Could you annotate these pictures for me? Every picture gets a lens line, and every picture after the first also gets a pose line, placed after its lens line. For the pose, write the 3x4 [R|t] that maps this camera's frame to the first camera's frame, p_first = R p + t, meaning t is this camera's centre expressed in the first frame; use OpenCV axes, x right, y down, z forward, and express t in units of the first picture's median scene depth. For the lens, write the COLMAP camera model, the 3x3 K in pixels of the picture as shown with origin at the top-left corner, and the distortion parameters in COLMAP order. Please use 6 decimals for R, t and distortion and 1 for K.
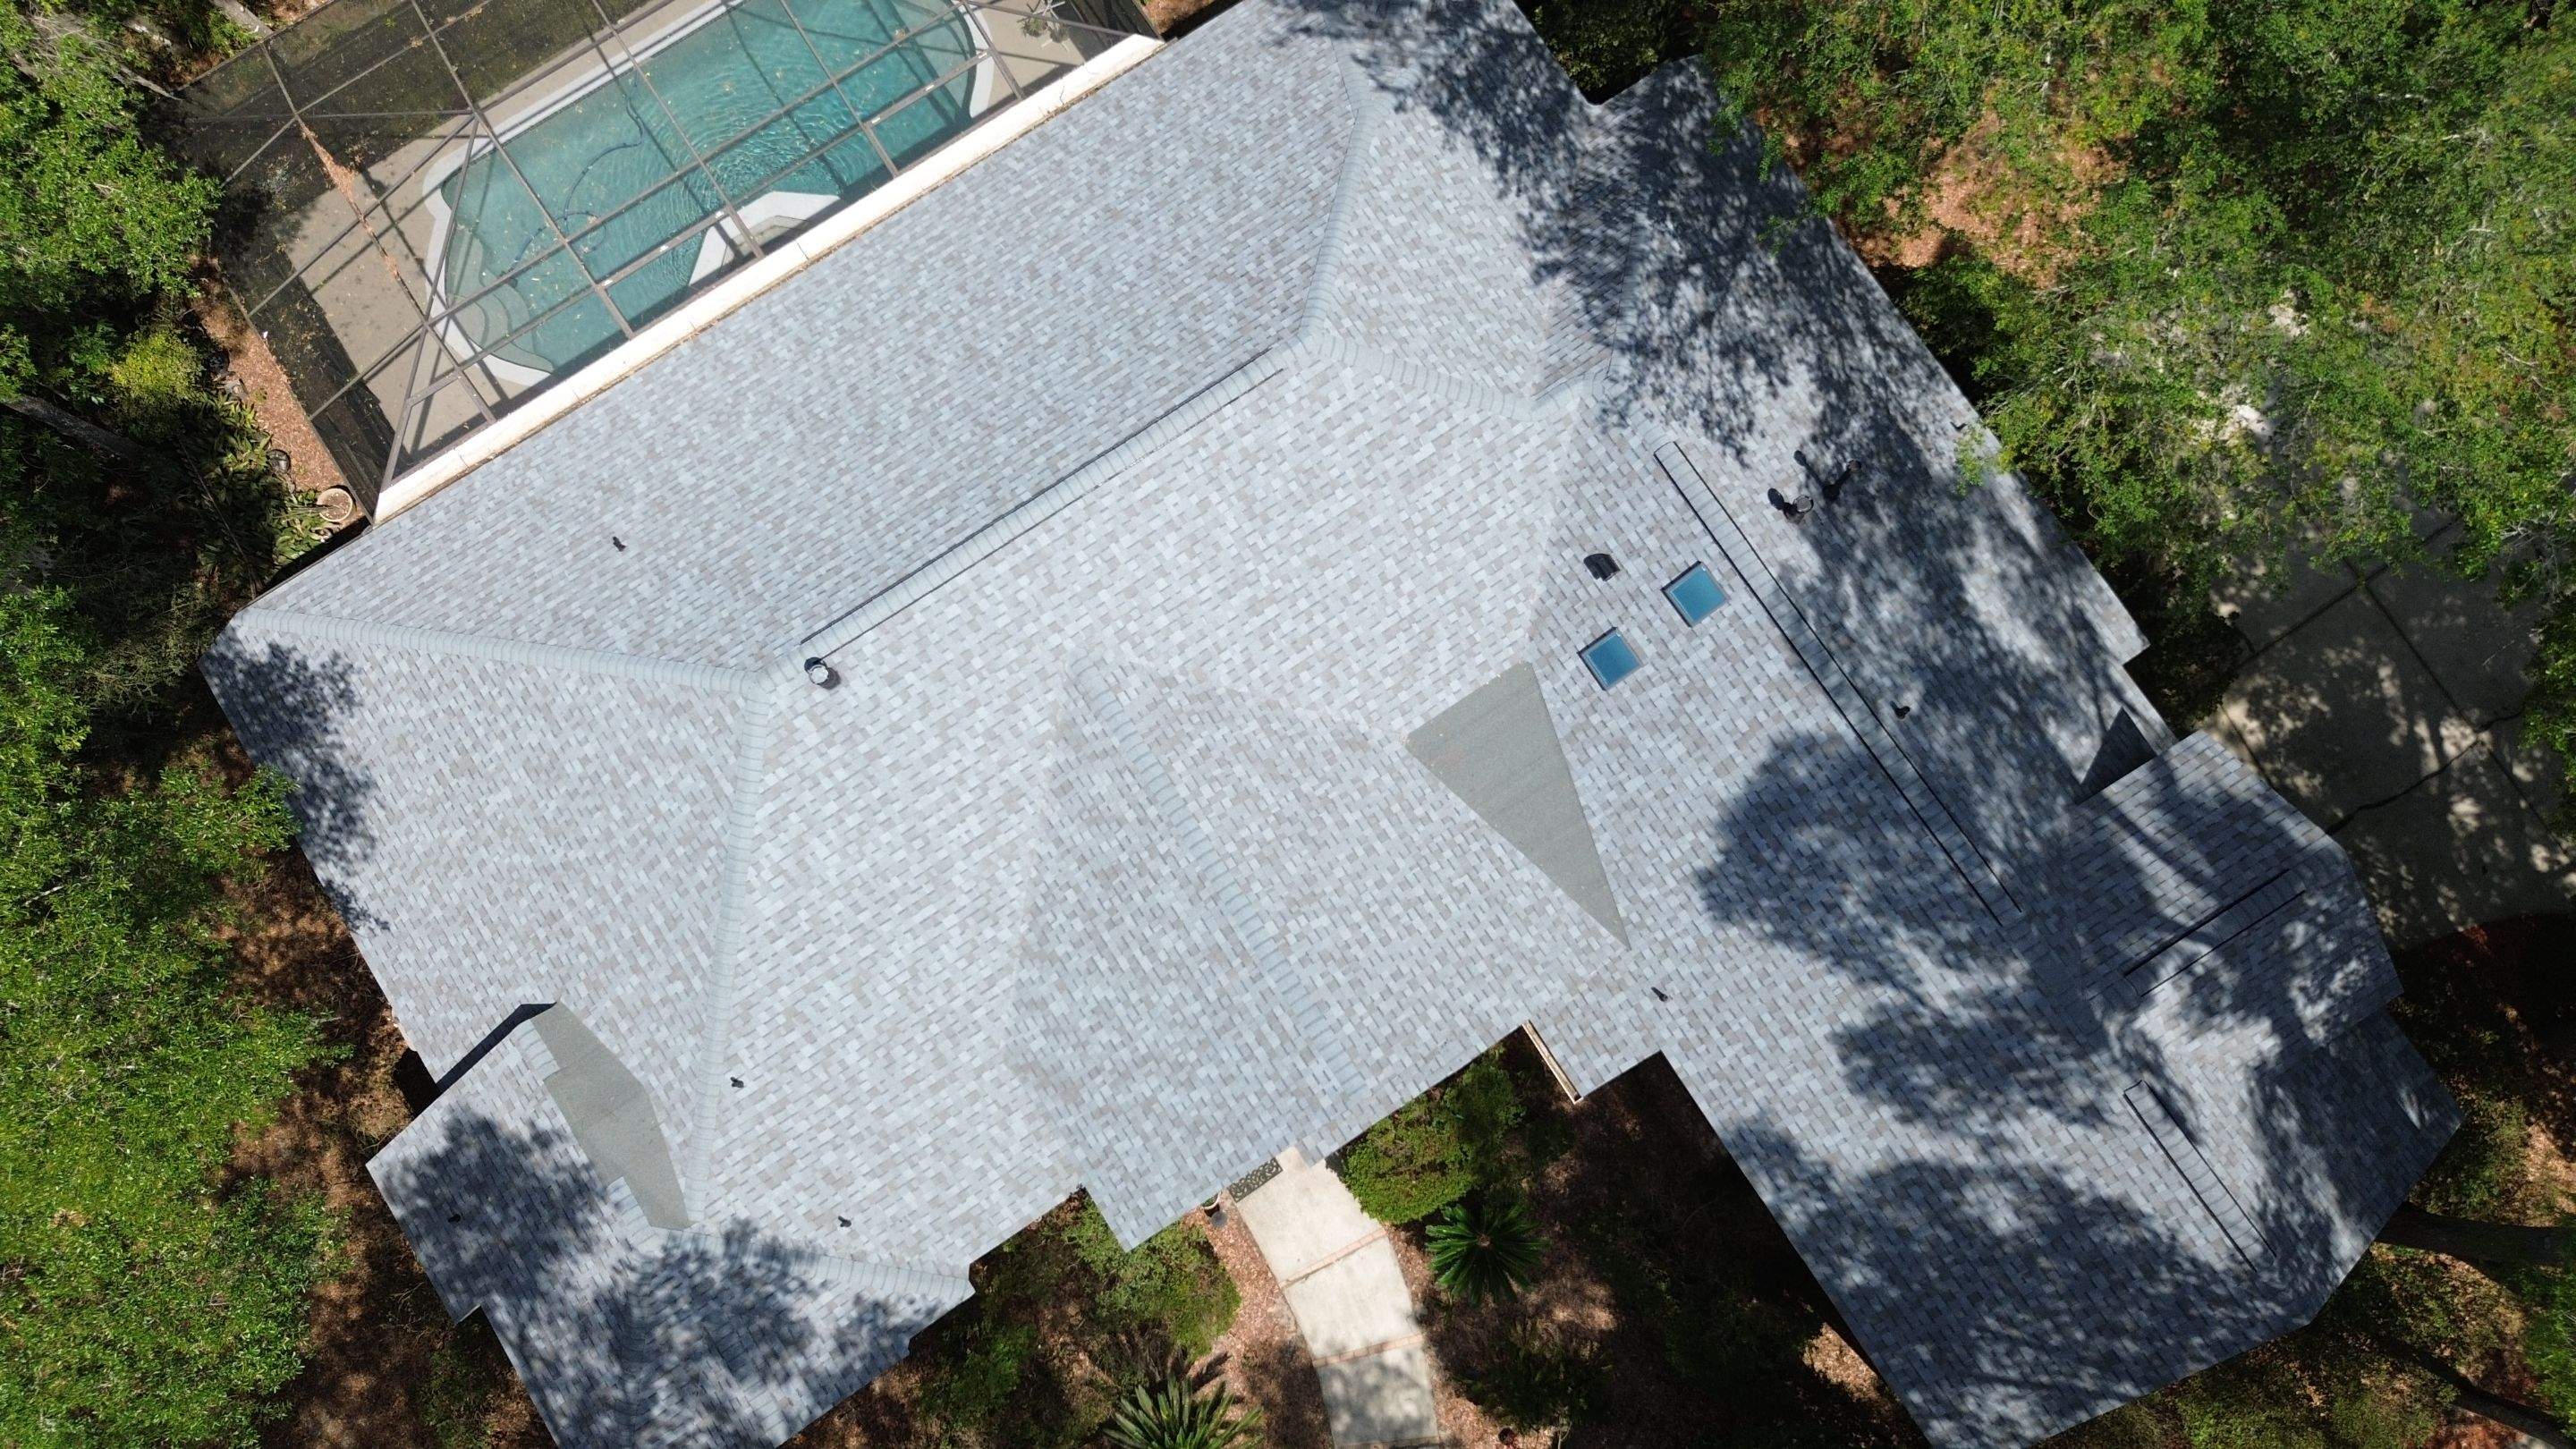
lens RADIAL K [[1827.0, 0, 1290.5], [0, 1827.0, 718.1], [0, 0, 1]] dist [0.067741, -0.066774]
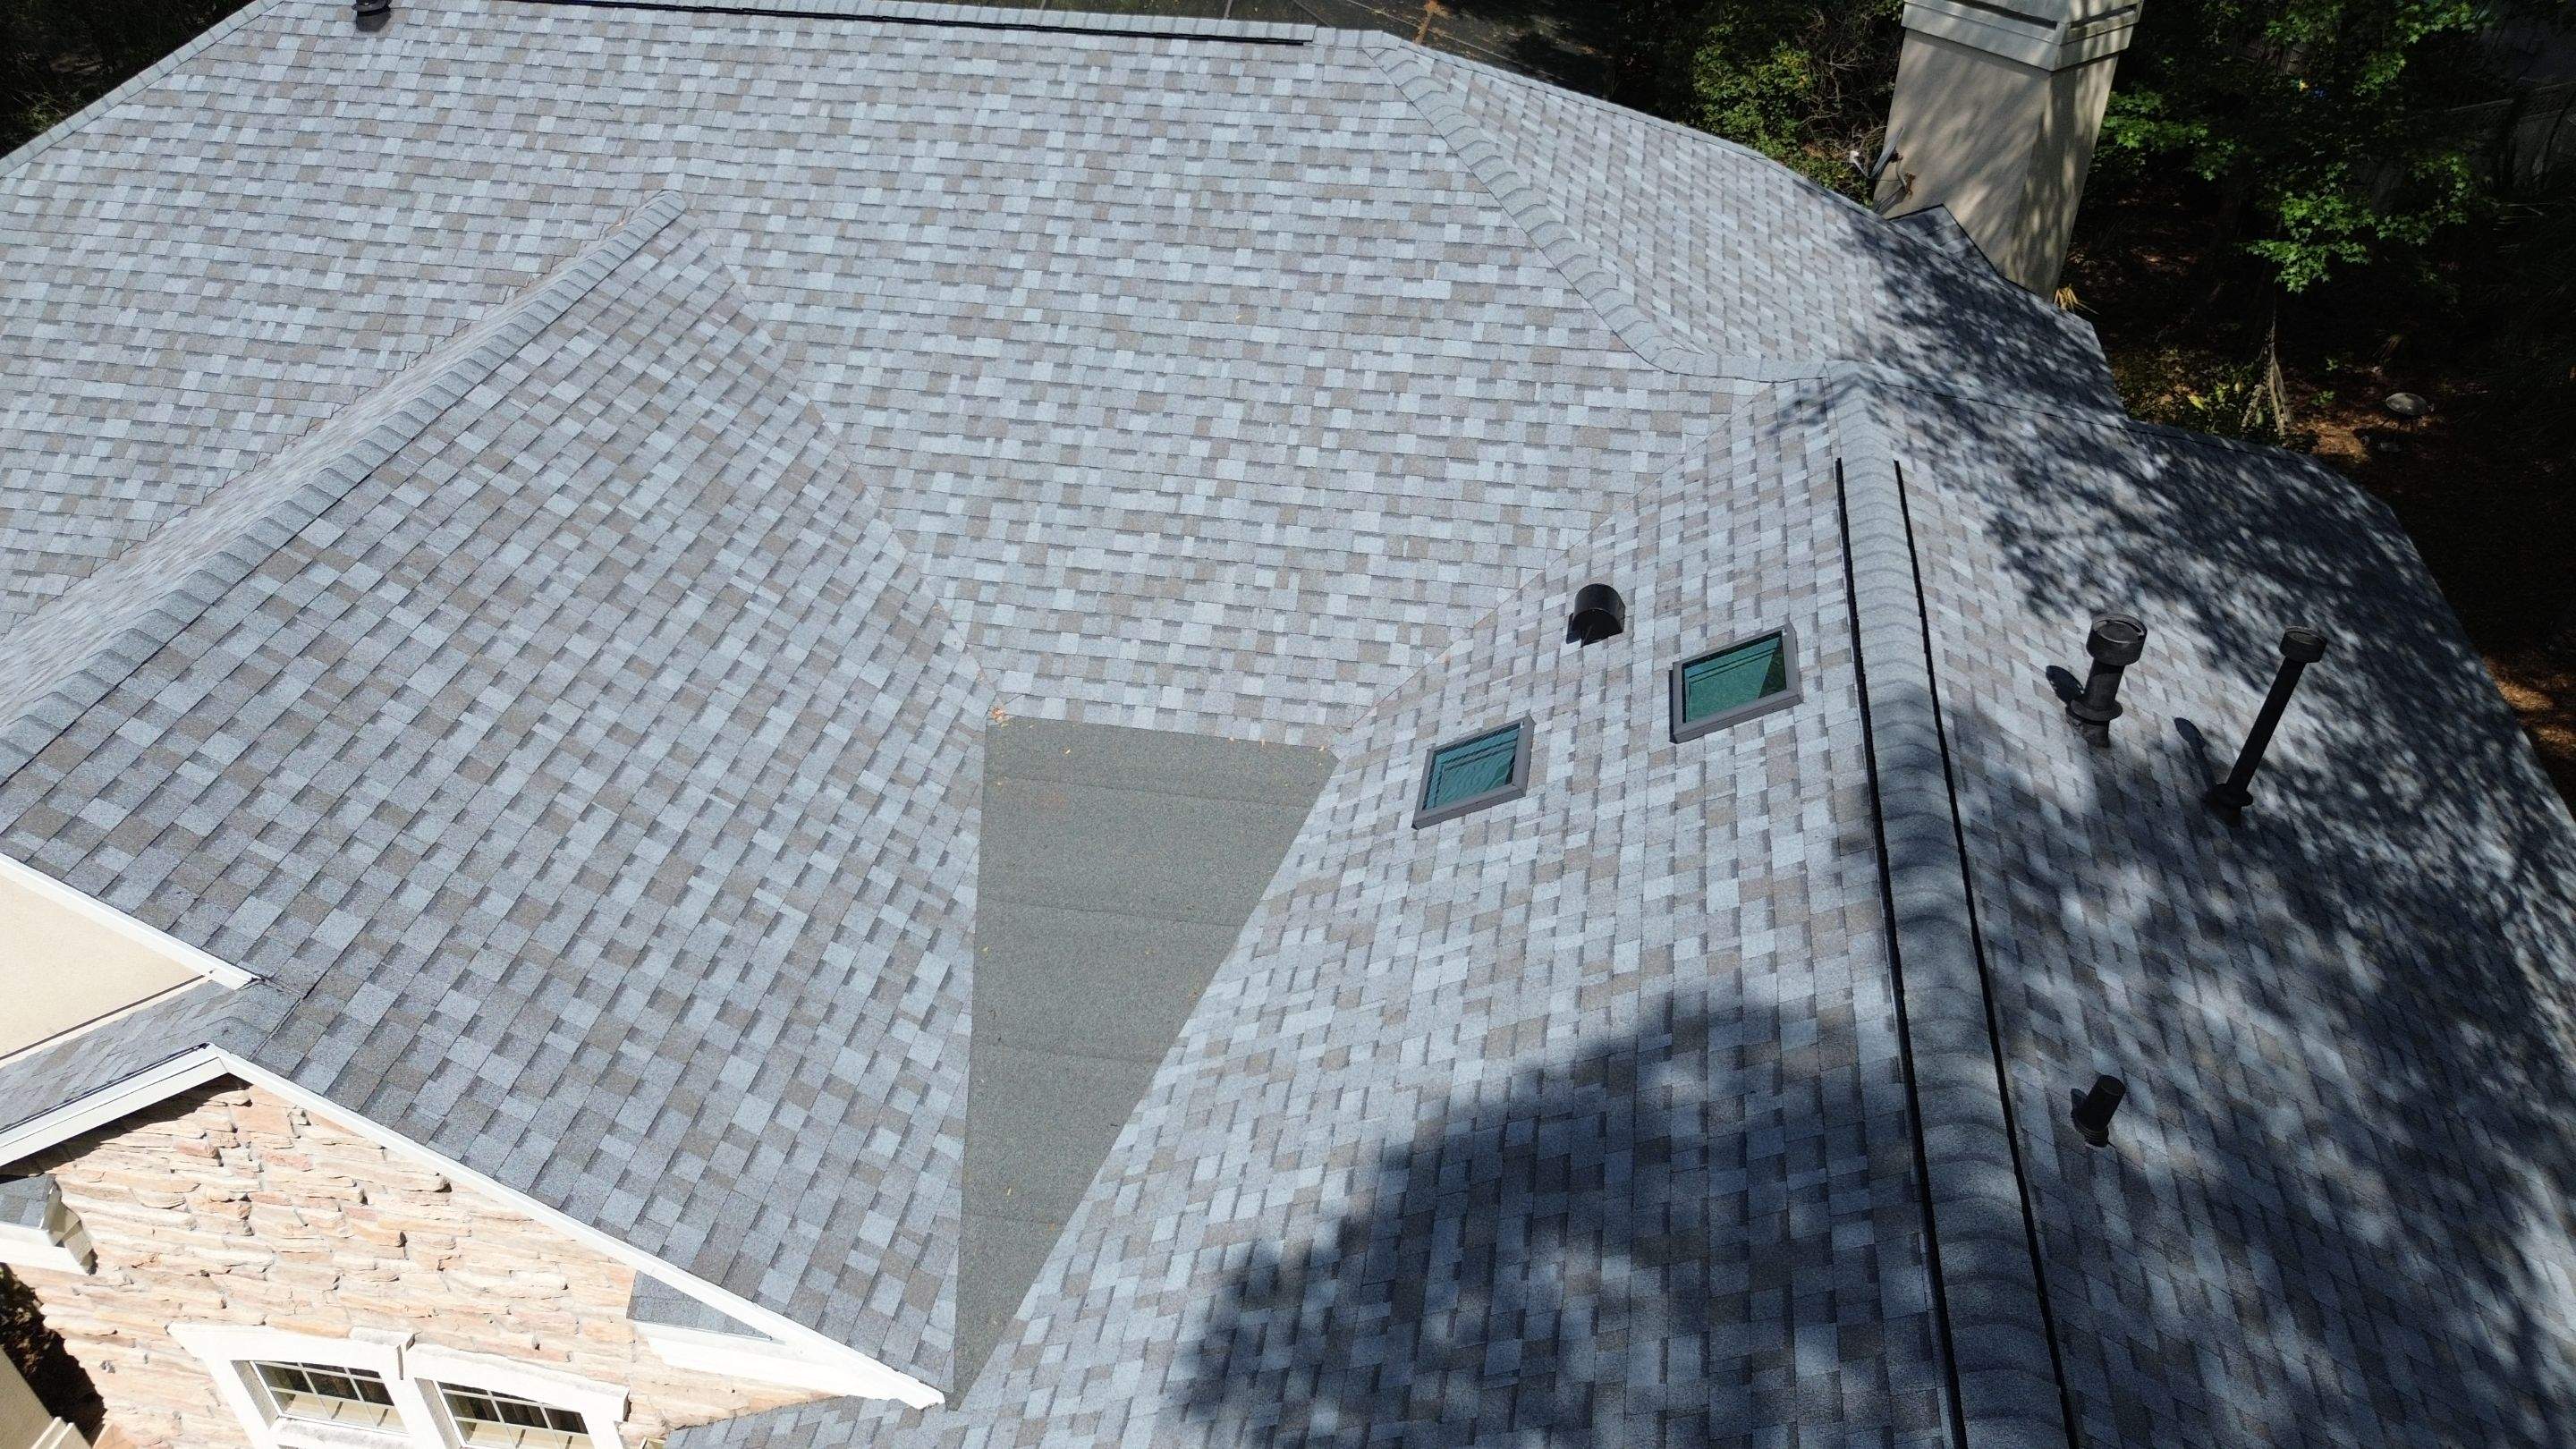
lens RADIAL K [[1827.0, 0, 1295.7], [0, 1827.0, 726.6], [0, 0, 1]] dist [0.067741, -0.066774]
pose [[0.726180, 0.427316, -0.538575, 0.359071], [-0.678969, 0.568808, -0.464175, 0.172461], [0.107996, 0.702751, 0.703191, 0.723822]]
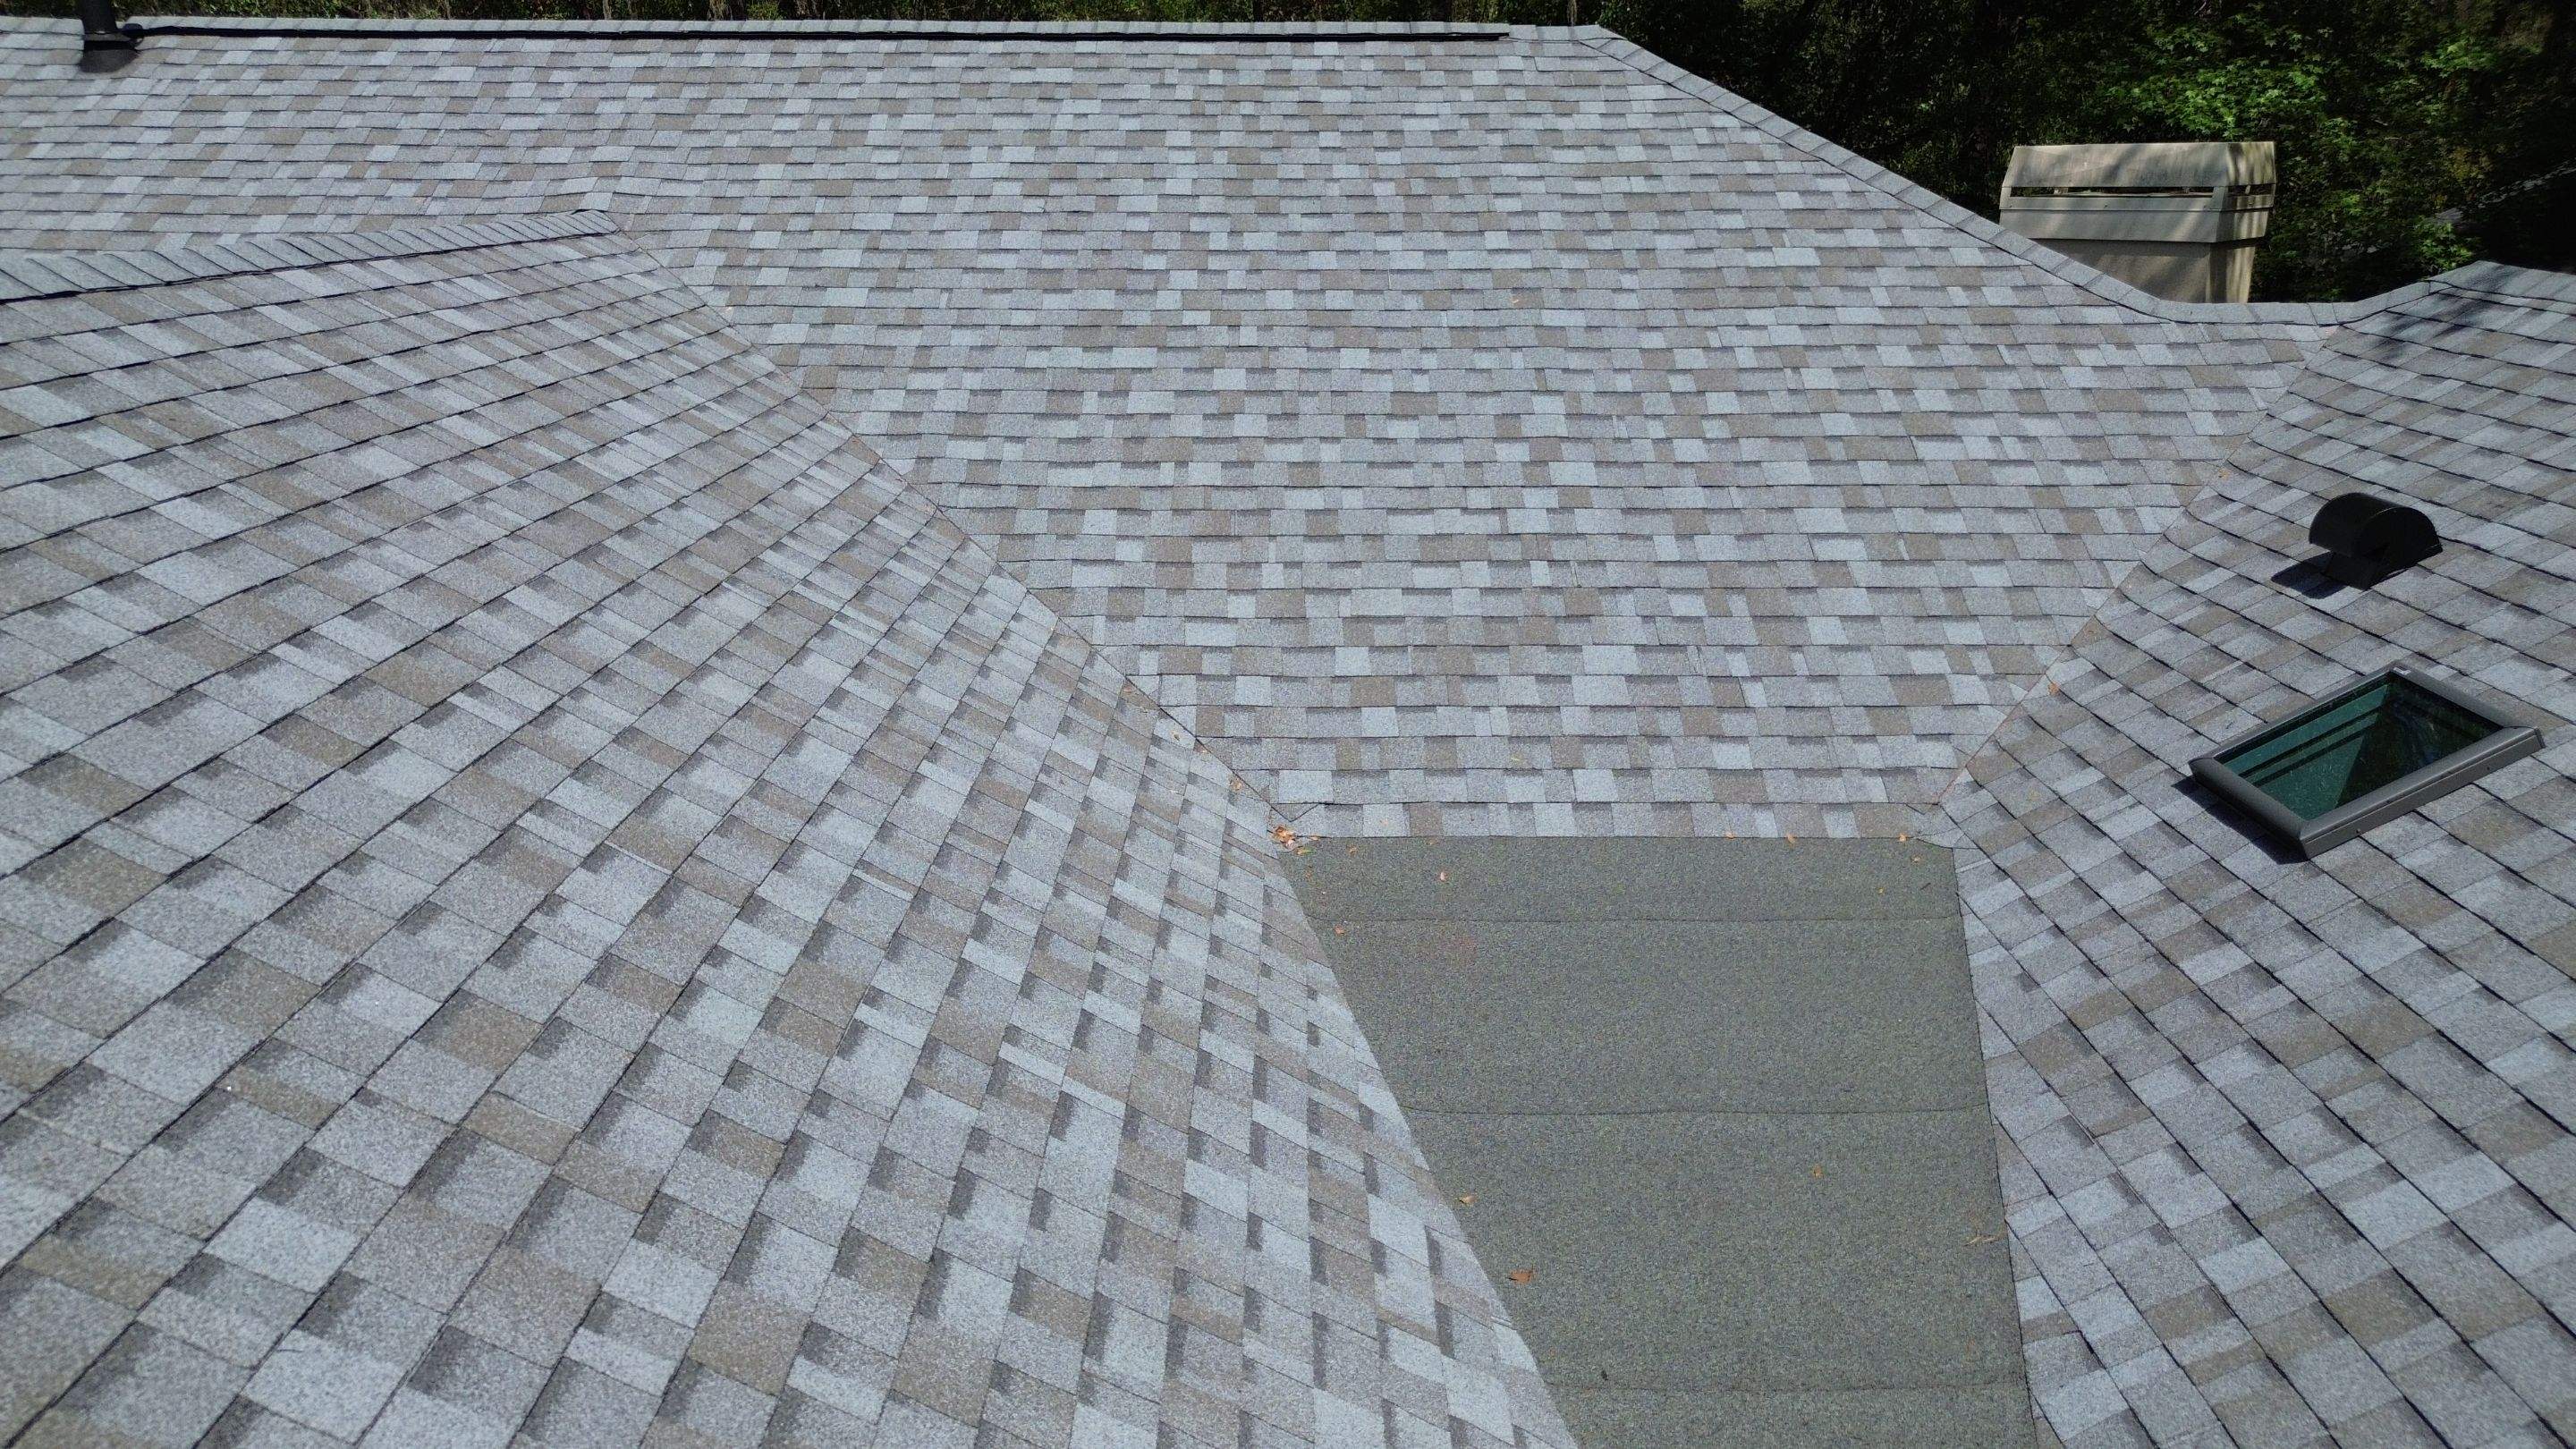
lens RADIAL K [[1827.0, 0, 1298.1], [0, 1827.0, 720.2], [0, 0, 1]] dist [0.067741, -0.066774]
pose [[0.836251, 0.180757, -0.517699, 0.185883], [-0.542480, 0.410457, -0.732967, 0.180704], [0.080004, 0.893785, 0.441302, 0.909892]]
